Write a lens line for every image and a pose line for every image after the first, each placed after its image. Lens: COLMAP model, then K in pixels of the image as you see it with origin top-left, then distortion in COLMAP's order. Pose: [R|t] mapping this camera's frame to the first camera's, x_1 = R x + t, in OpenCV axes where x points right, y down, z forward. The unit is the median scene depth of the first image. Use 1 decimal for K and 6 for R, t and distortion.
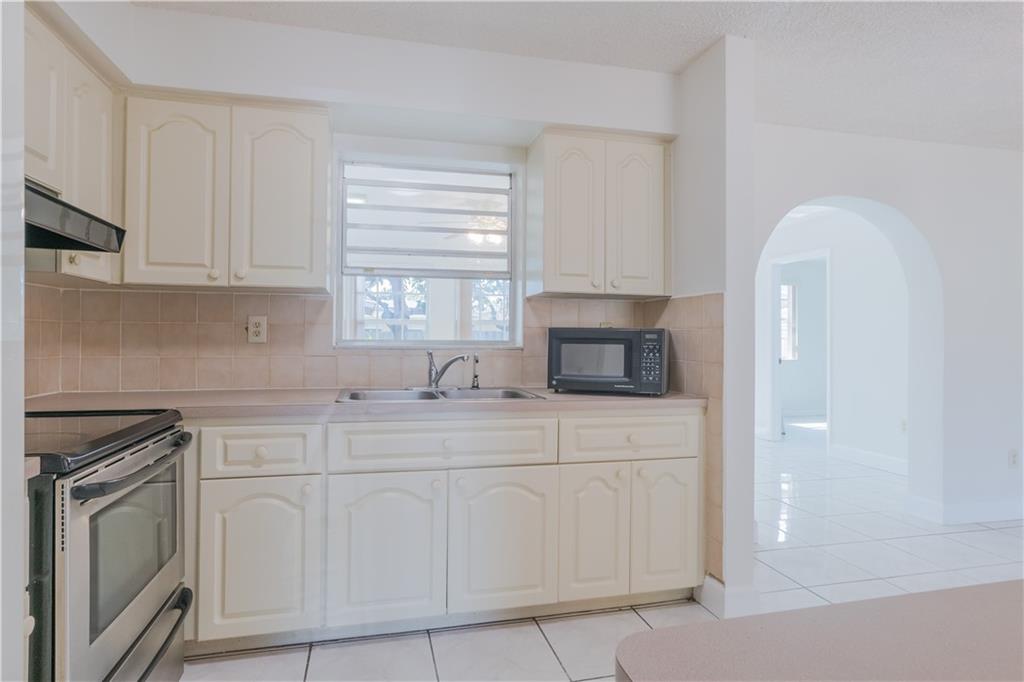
lens RADIAL K [[578.5, 0, 512.0], [0, 578.5, 341.0], [0, 0, 1]] dist [-0.003092, -0.000261]
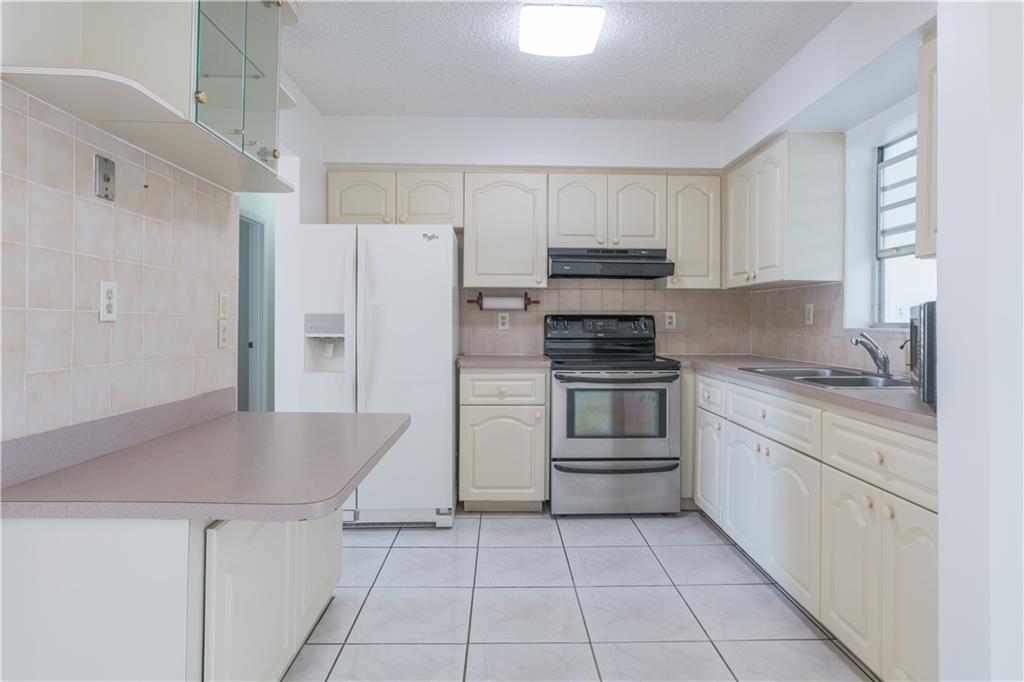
lens RADIAL K [[582.8, 0, 517.2], [0, 582.8, 319.6], [0, 0, 1]] dist [-0.010053, -0.000145]
pose [[-0.218580, -0.009300, -0.975775, 1.002942], [-0.008653, 0.999934, -0.007592, 0.007875], [0.975781, 0.006784, -0.218646, 0.721390]]
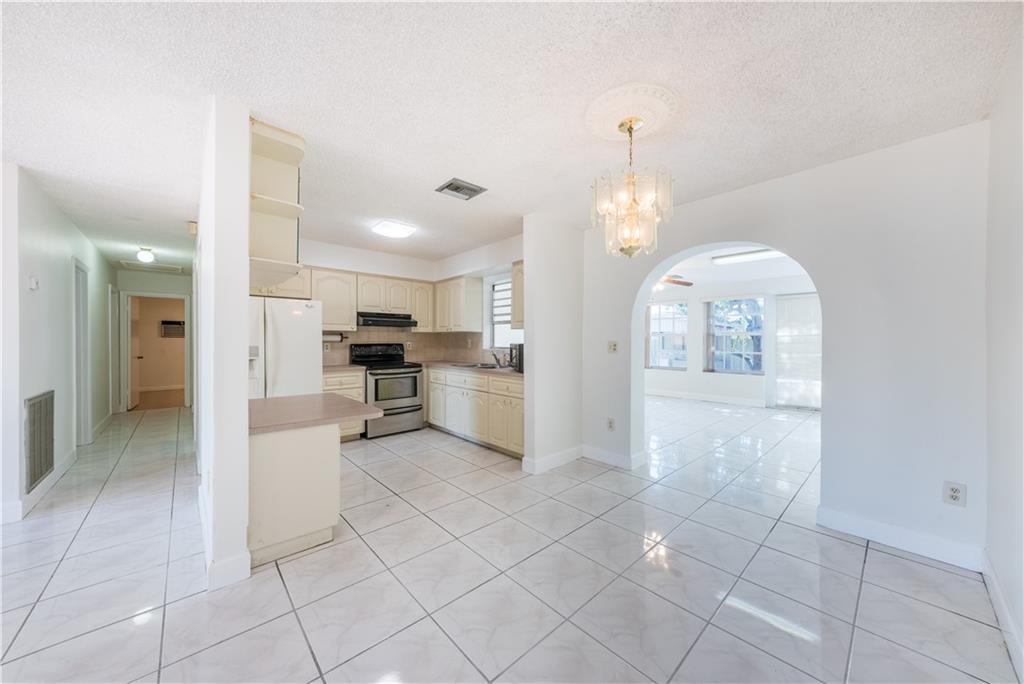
lens RADIAL K [[356.7, 0, 512.0], [0, 356.7, 342.0], [0, 0, 1]] dist [-0.003344, -0.000117]
pose [[0.471364, -0.001948, -0.881937, 1.586998], [-0.000126, 0.999997, -0.002275, -0.025500], [0.881939, 0.001183, 0.471362, 0.288085]]
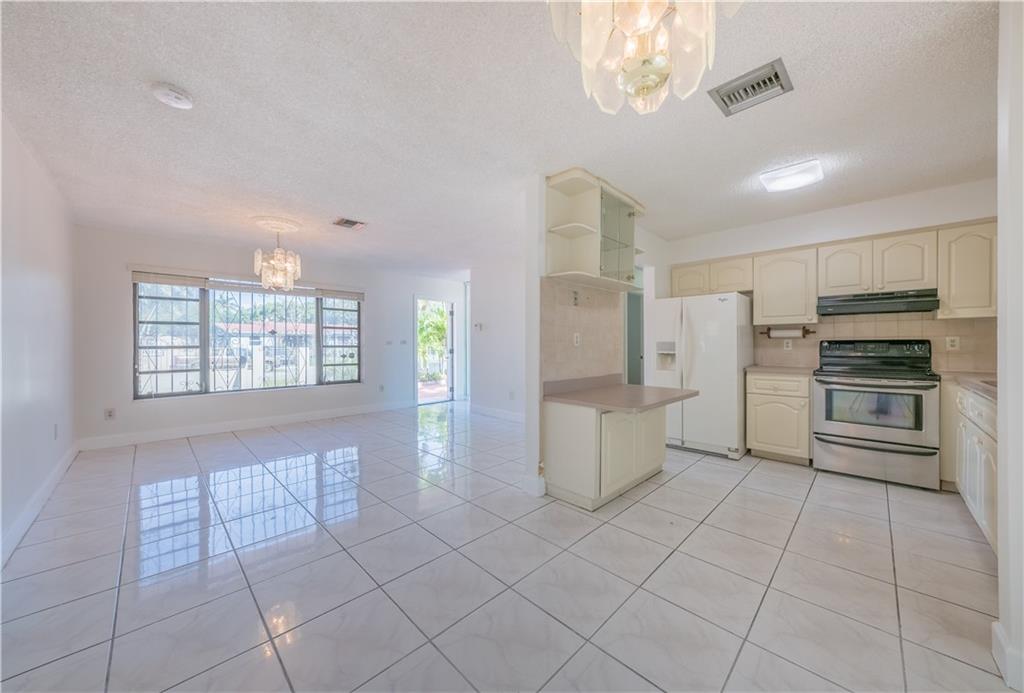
lens RADIAL K [[367.1, 0, 517.9], [0, 367.1, 345.6], [0, 0, 1]] dist [0.000907, 0.000092]
pose [[-0.851030, -0.002037, -0.525114, 1.294885], [-0.003787, 0.999990, 0.002258, 0.004318], [0.525104, 0.003910, -0.851029, 1.092168]]
